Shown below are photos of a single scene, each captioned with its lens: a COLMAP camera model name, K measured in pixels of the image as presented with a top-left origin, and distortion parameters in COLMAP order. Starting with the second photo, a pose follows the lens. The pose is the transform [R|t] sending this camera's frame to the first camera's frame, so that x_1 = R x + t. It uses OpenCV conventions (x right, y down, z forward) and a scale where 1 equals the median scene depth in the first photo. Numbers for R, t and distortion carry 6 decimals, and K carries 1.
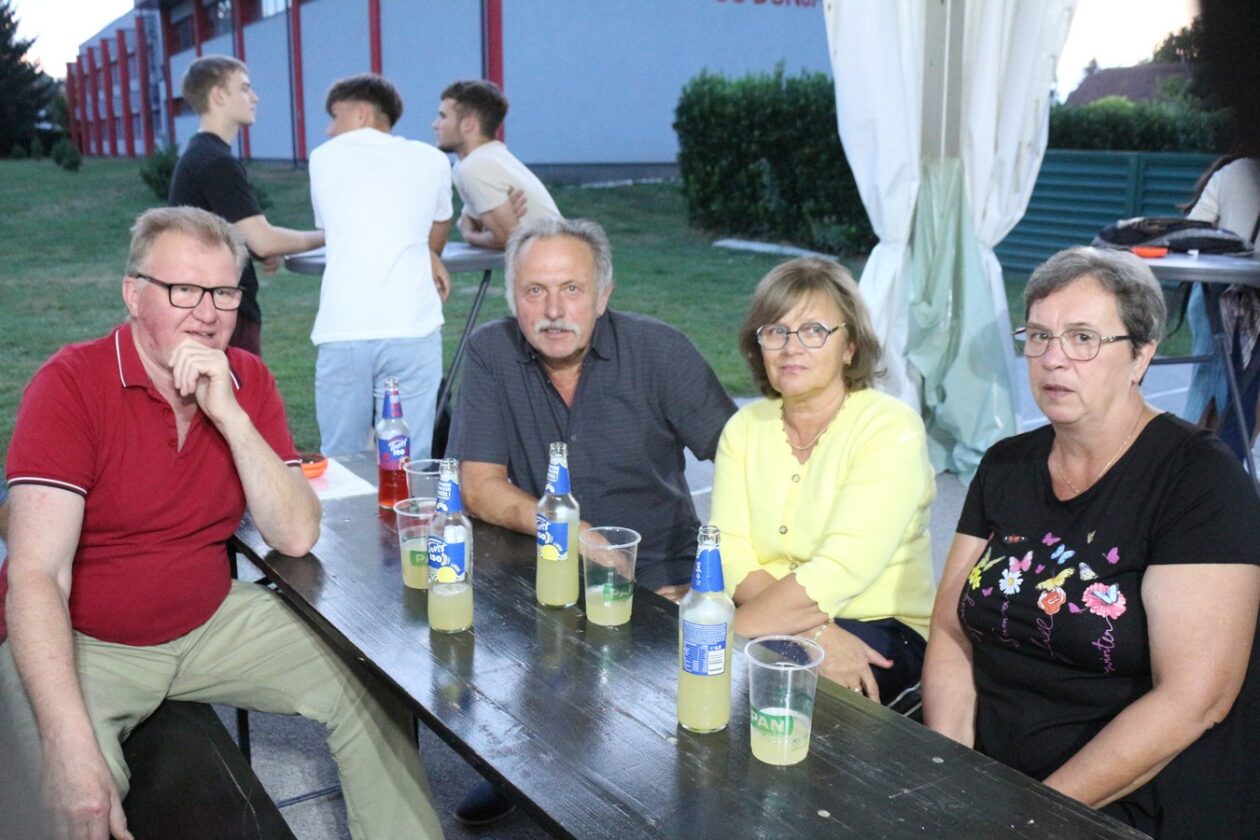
lens RADIAL K [[1230.3, 0, 630.3], [0, 1230.3, 419.0], [0, 0, 1]] dist [-0.014125, 0.000000]
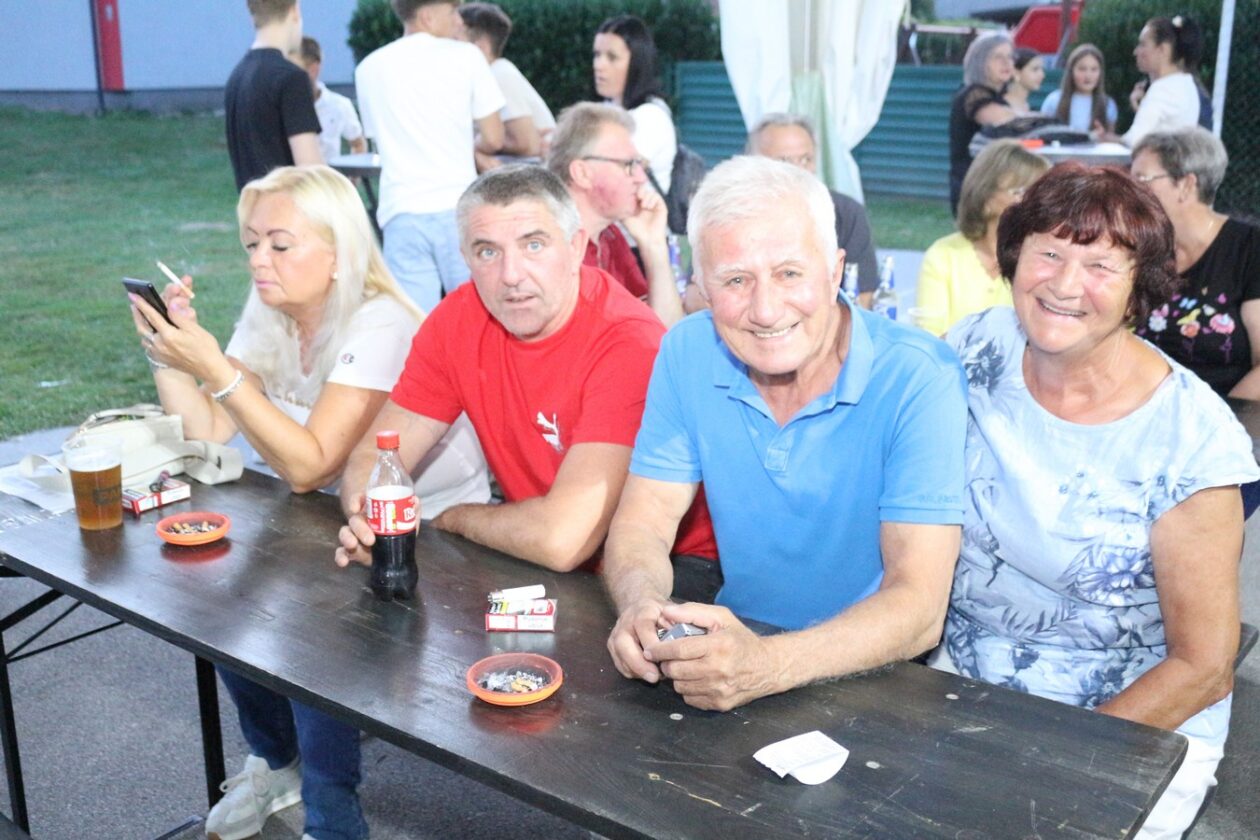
lens RADIAL K [[1396.7, 0, 630.3], [0, 1396.7, 420.3], [0, 0, 1]] dist [0.005517, 0.000000]
pose [[0.956149, -0.083340, 0.280773, -0.289758], [0.074581, 0.996340, 0.041757, 0.041552], [-0.283225, -0.018986, 0.958866, -0.193264]]
